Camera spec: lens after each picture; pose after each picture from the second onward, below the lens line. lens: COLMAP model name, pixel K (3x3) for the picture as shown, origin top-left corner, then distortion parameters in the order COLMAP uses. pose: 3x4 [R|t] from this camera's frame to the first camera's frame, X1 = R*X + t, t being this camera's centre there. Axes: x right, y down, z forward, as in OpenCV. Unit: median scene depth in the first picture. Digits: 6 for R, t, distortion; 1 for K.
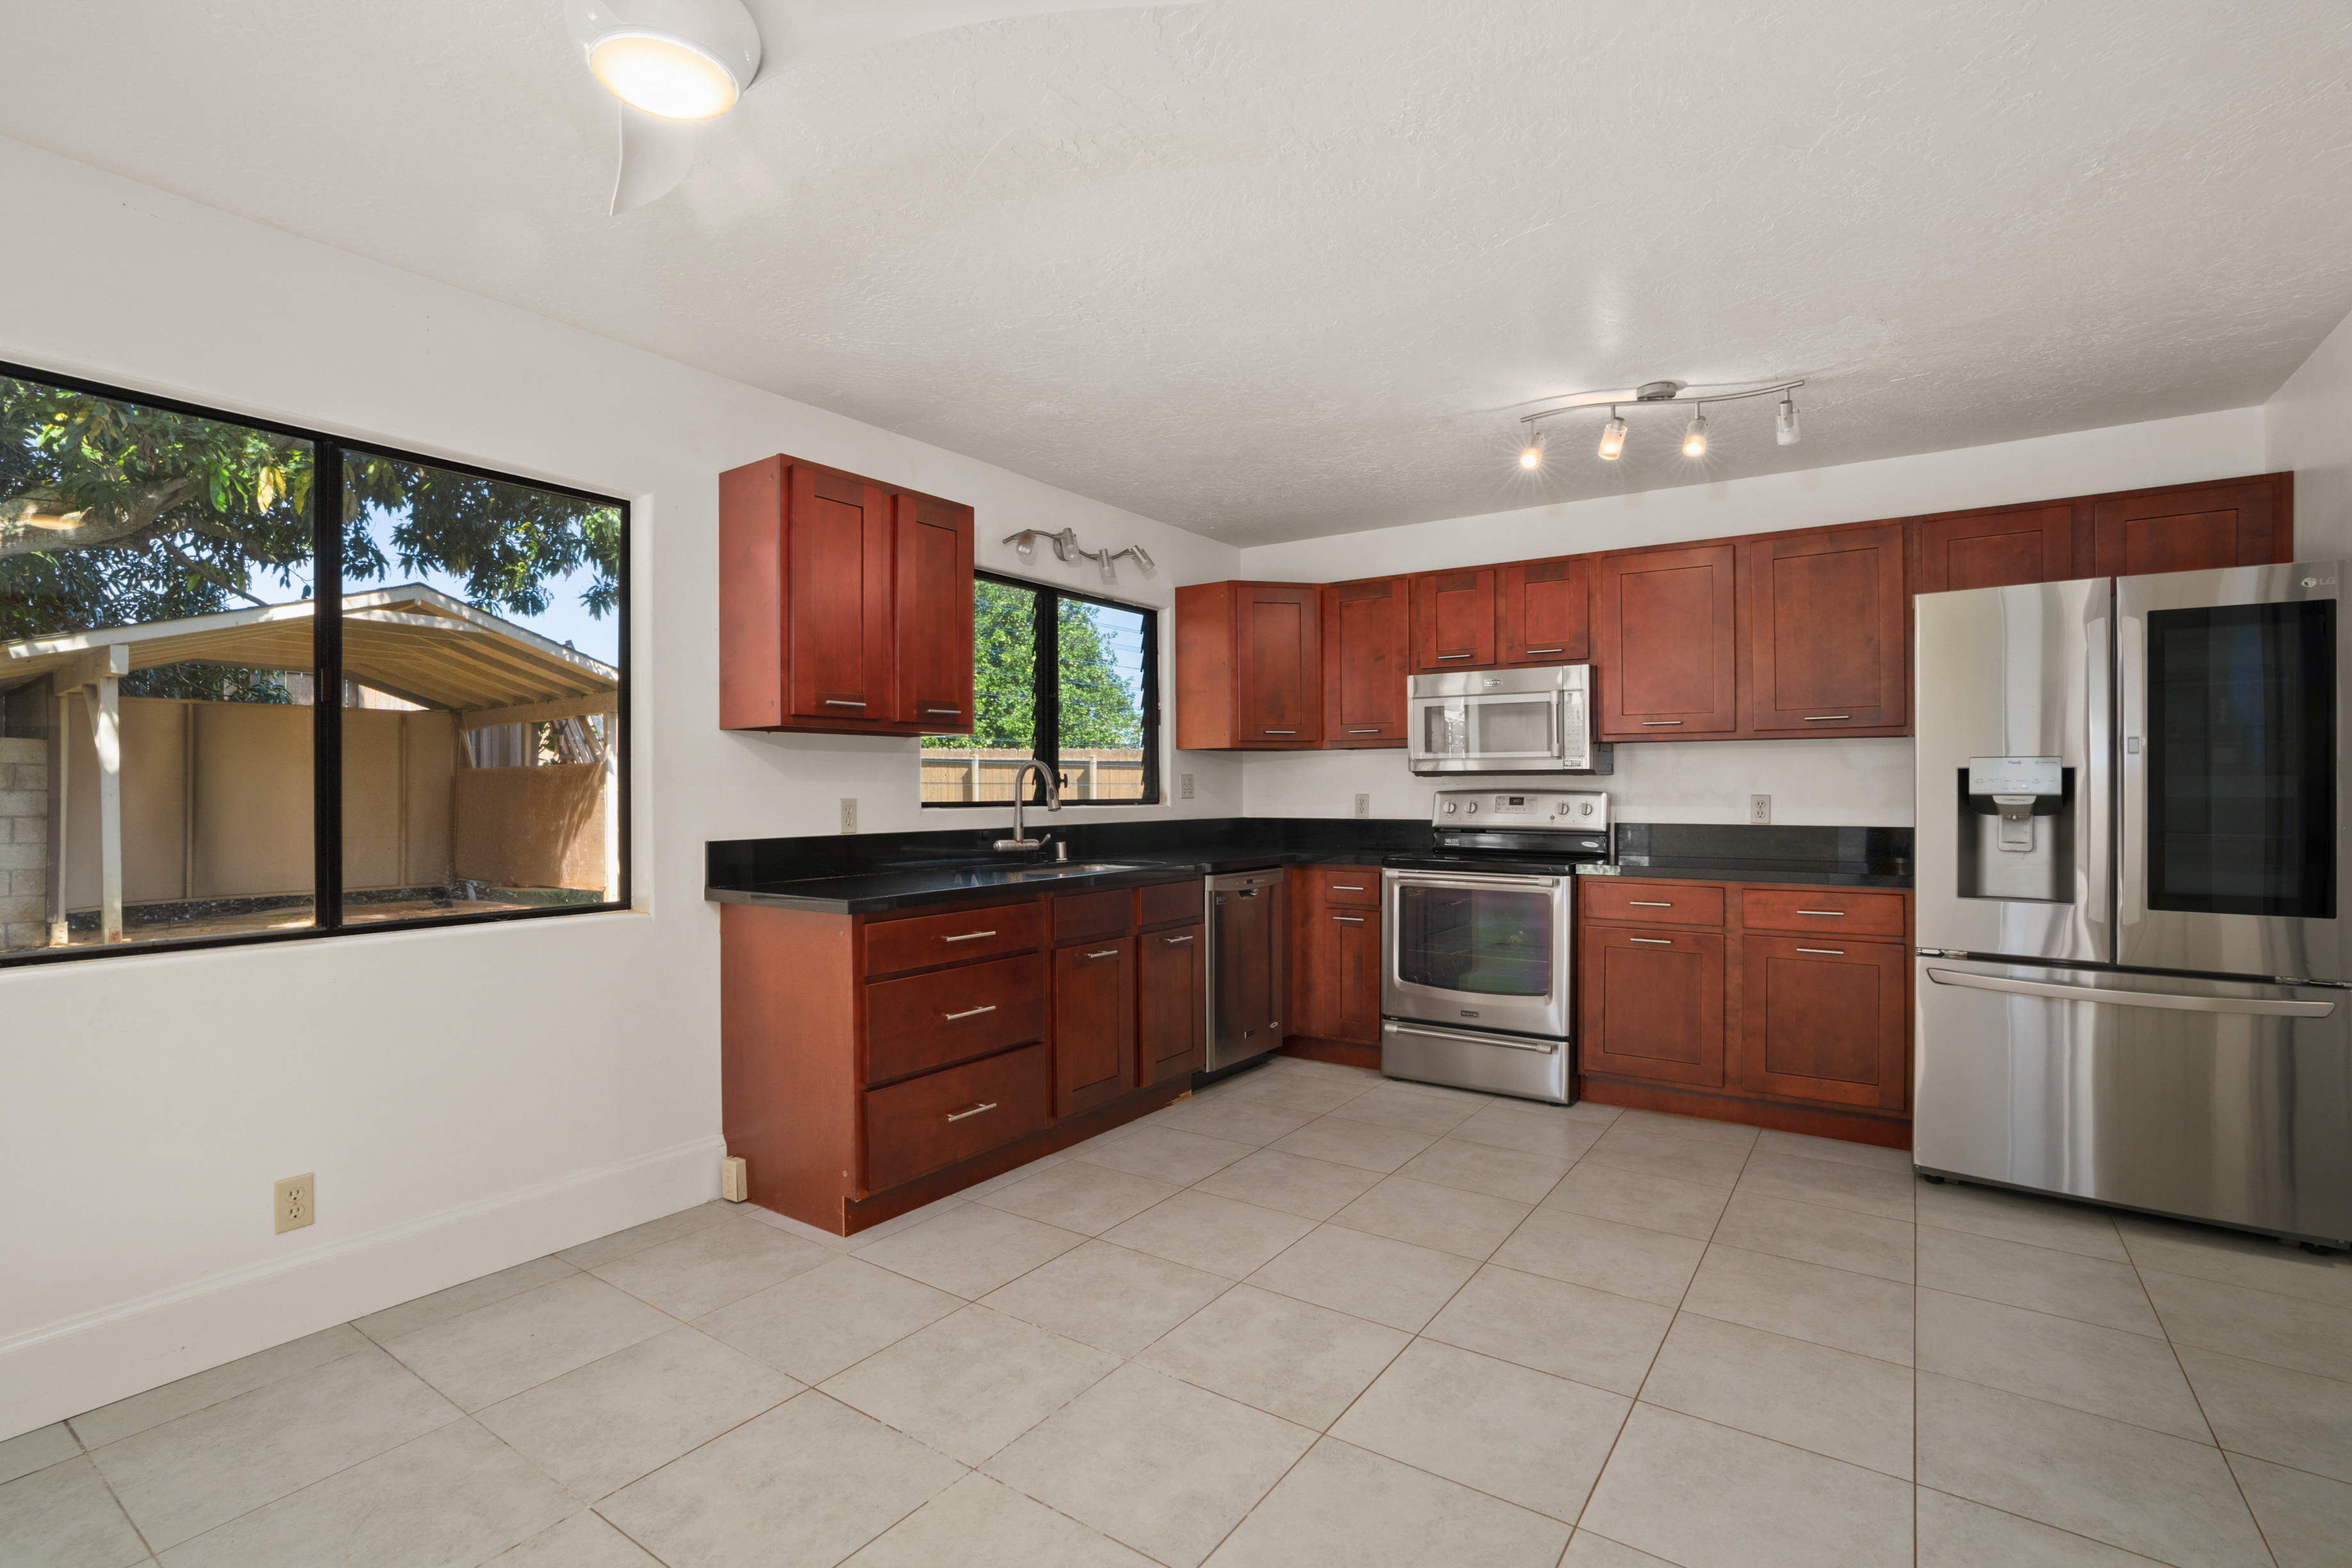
lens RADIAL K [[1118.0, 0, 1153.5], [0, 1118.0, 772.9], [0, 0, 1]] dist [-0.037277, 0.016297]
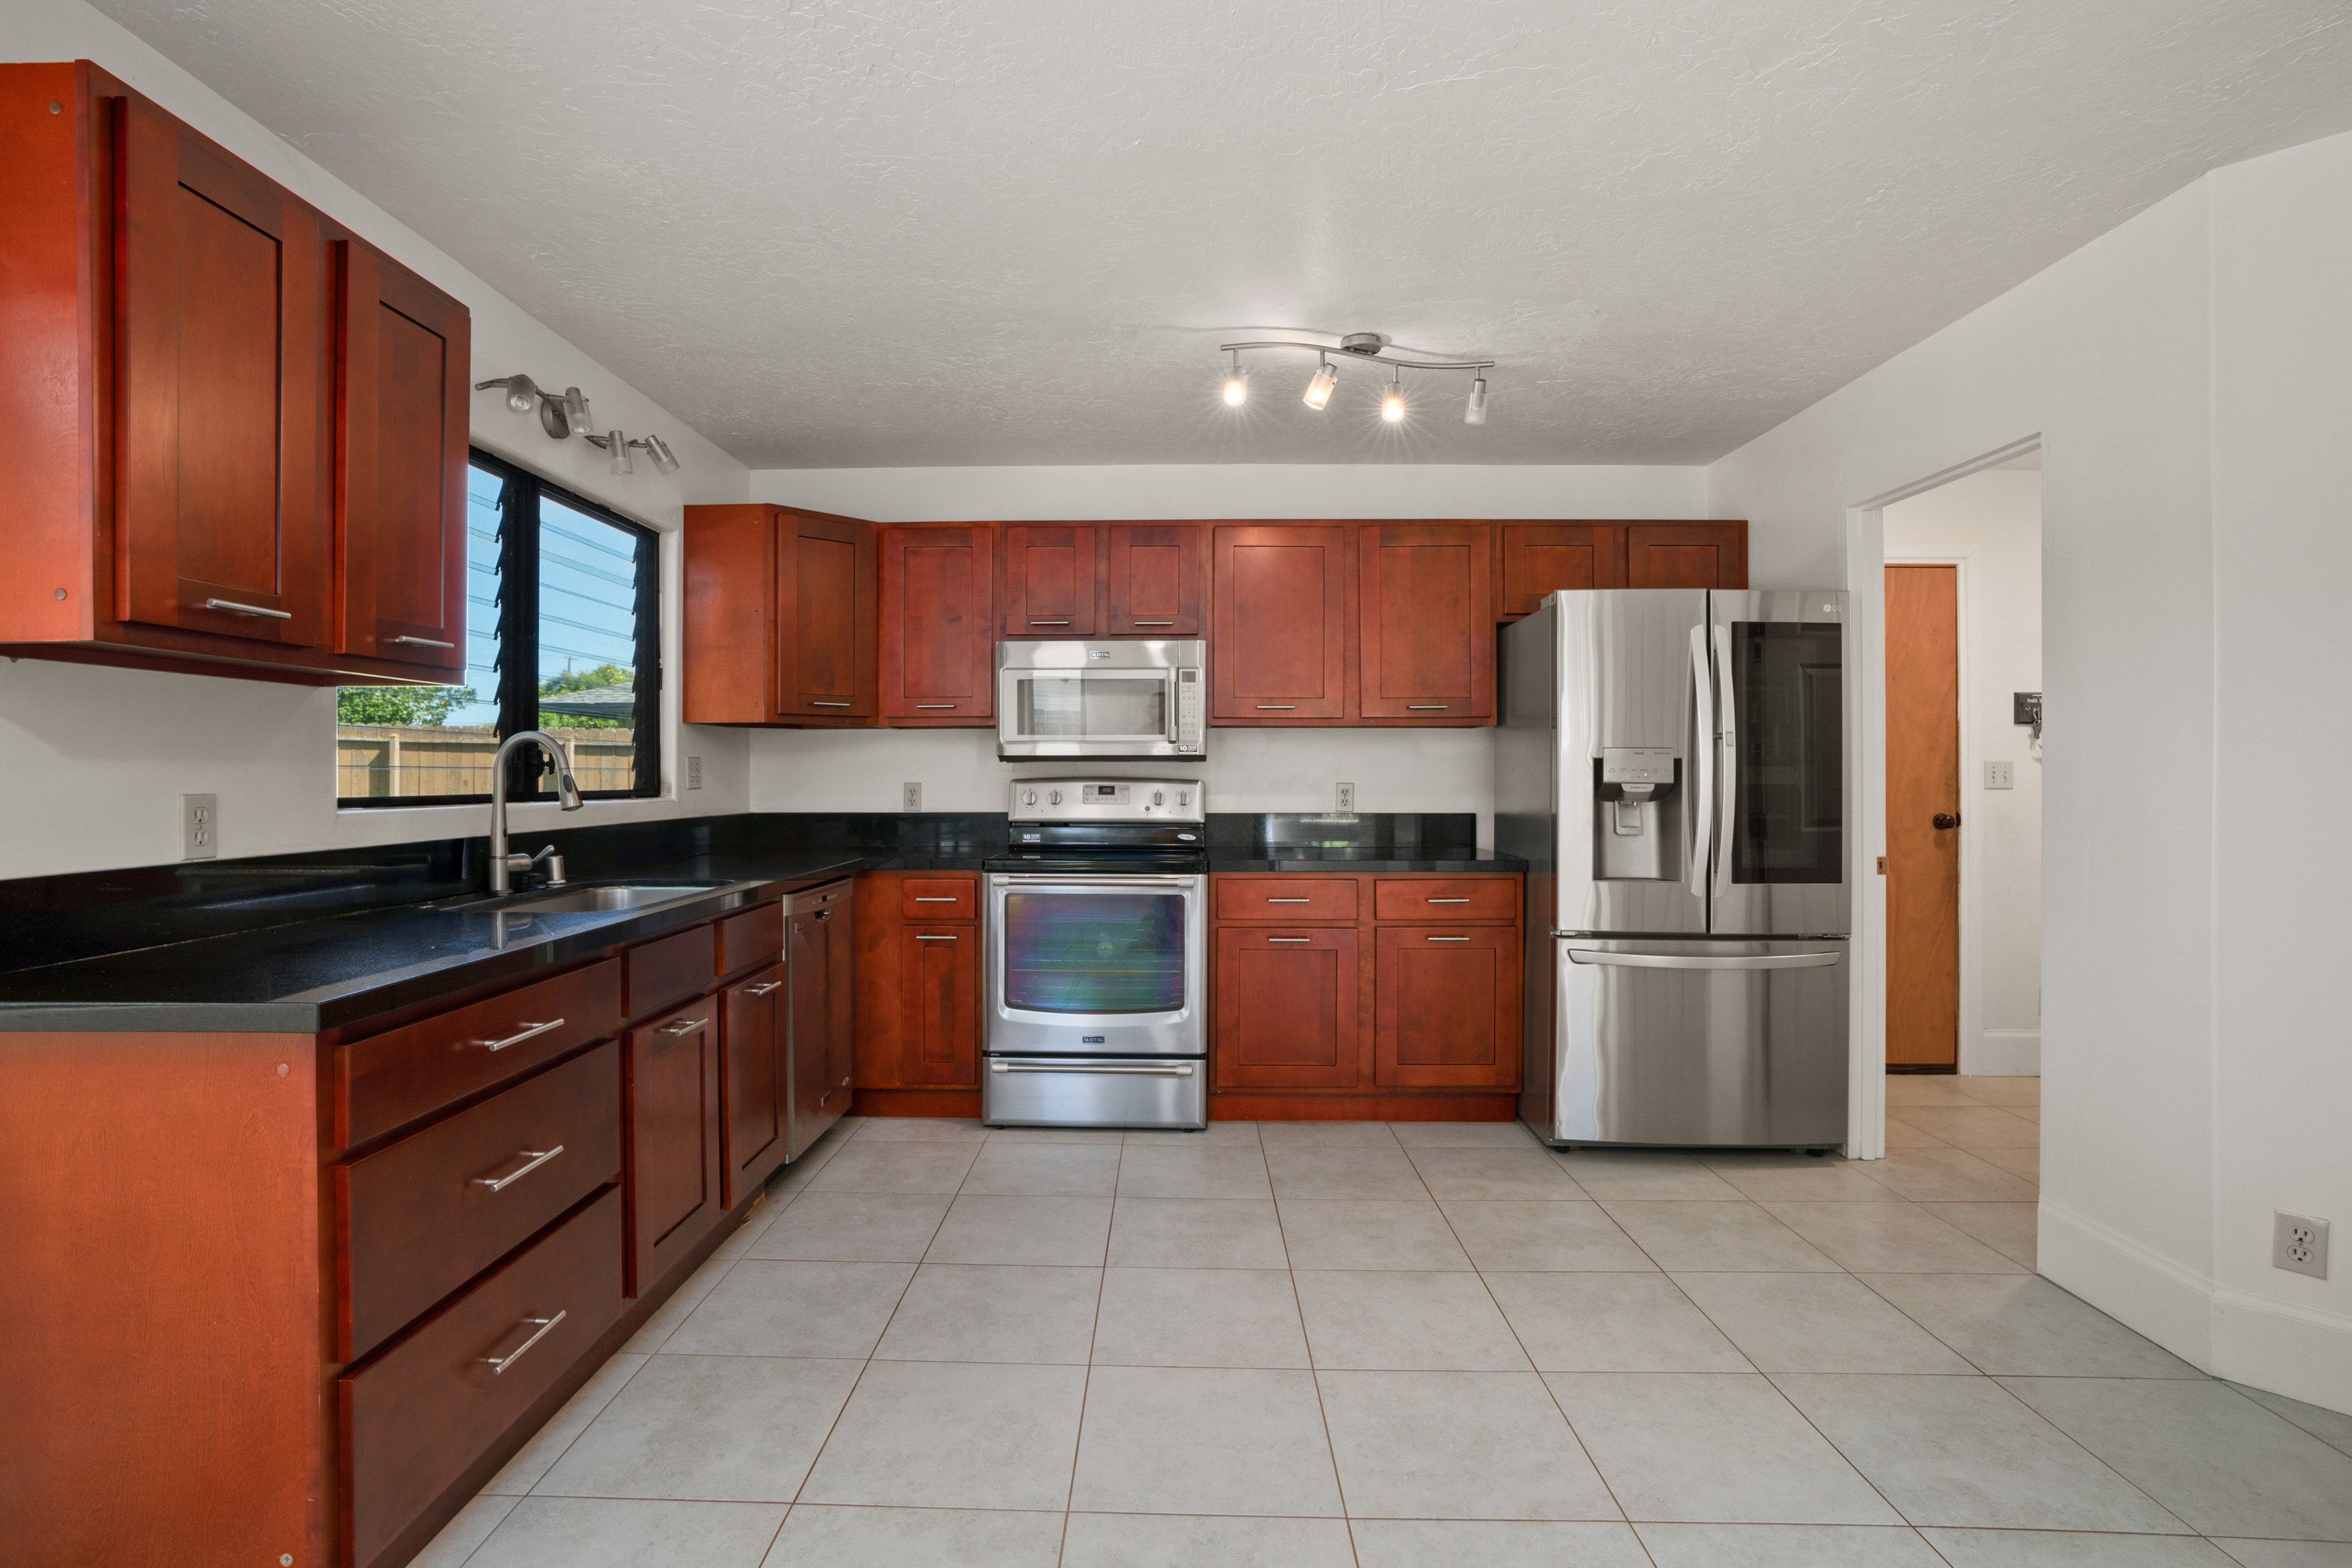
lens RADIAL K [[1118.0, 0, 1152.9], [0, 1118.0, 764.6], [0, 0, 1]] dist [-0.037277, 0.016297]
pose [[0.830482, 0.006624, 0.557007, -0.185549], [-0.008771, 0.999961, 0.001185, 0.004157], [-0.556977, -0.005869, 0.830507, 0.306533]]
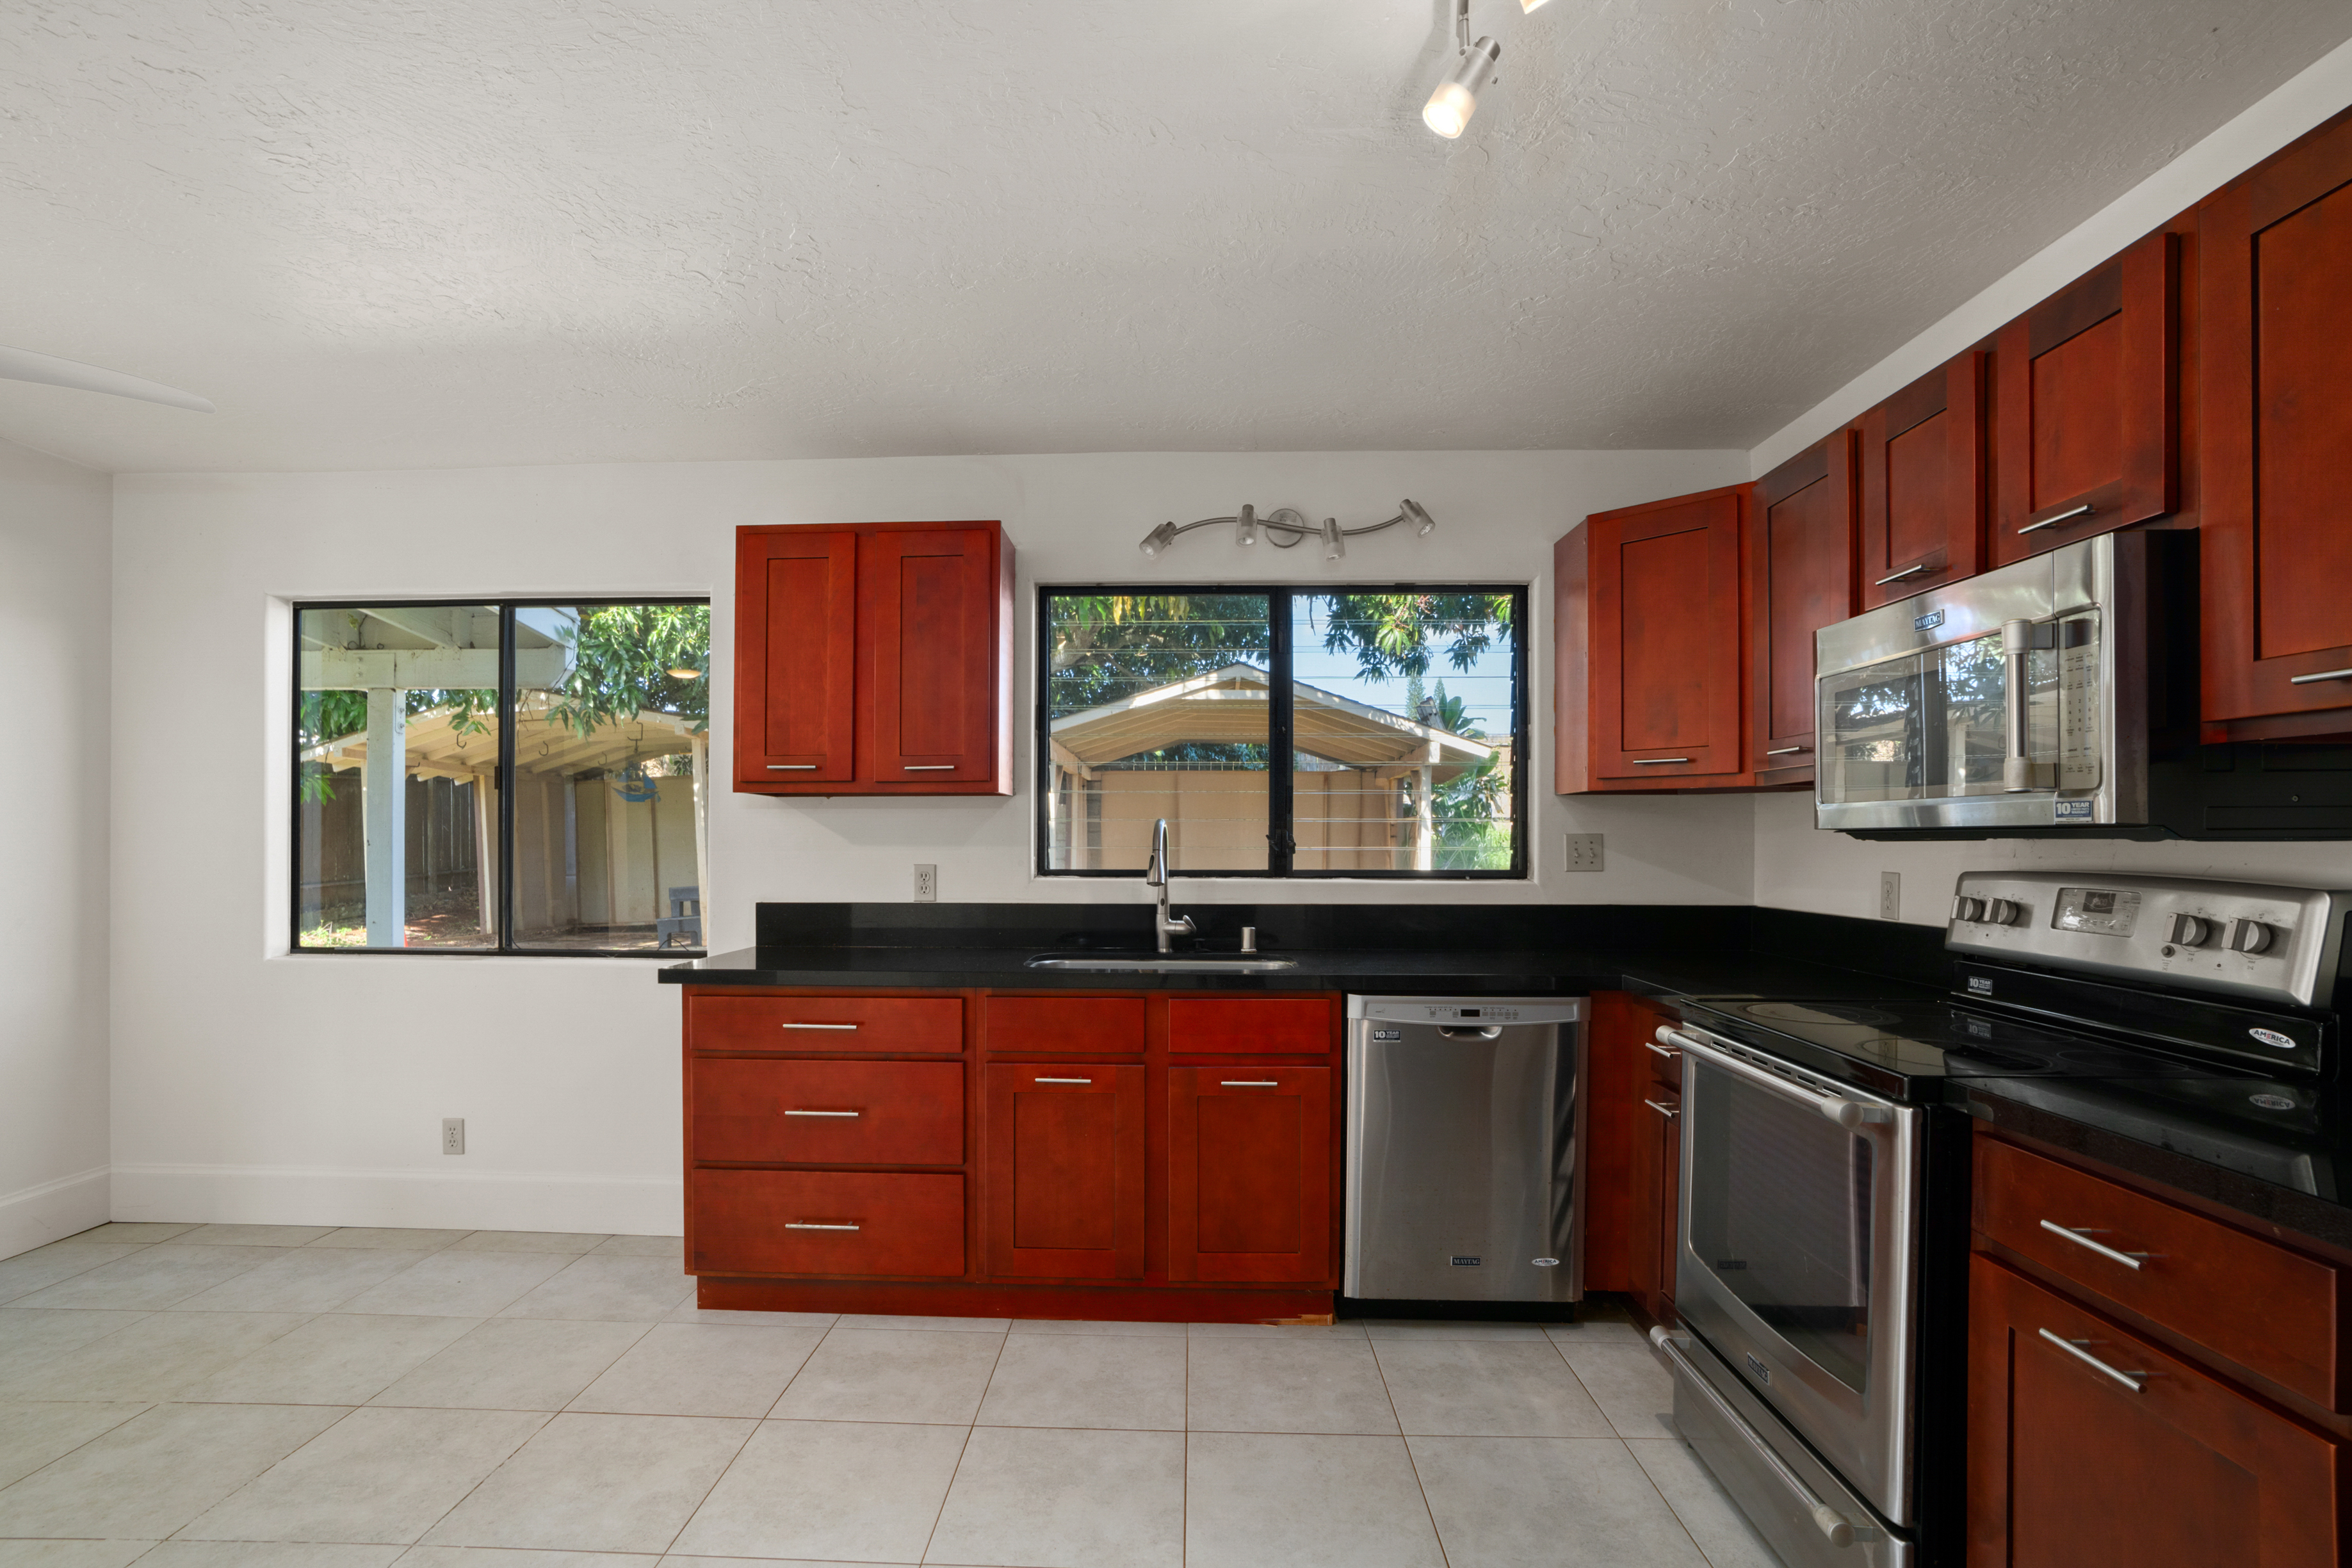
lens RADIAL K [[1118.0, 0, 1150.3], [0, 1118.0, 834.2], [0, 0, 1]] dist [-0.037277, 0.016297]
pose [[0.540563, 0.000705, -0.841304, 0.616620], [0.007791, 0.999953, 0.005844, -0.005944], [0.841268, -0.009714, 0.540531, 0.647953]]
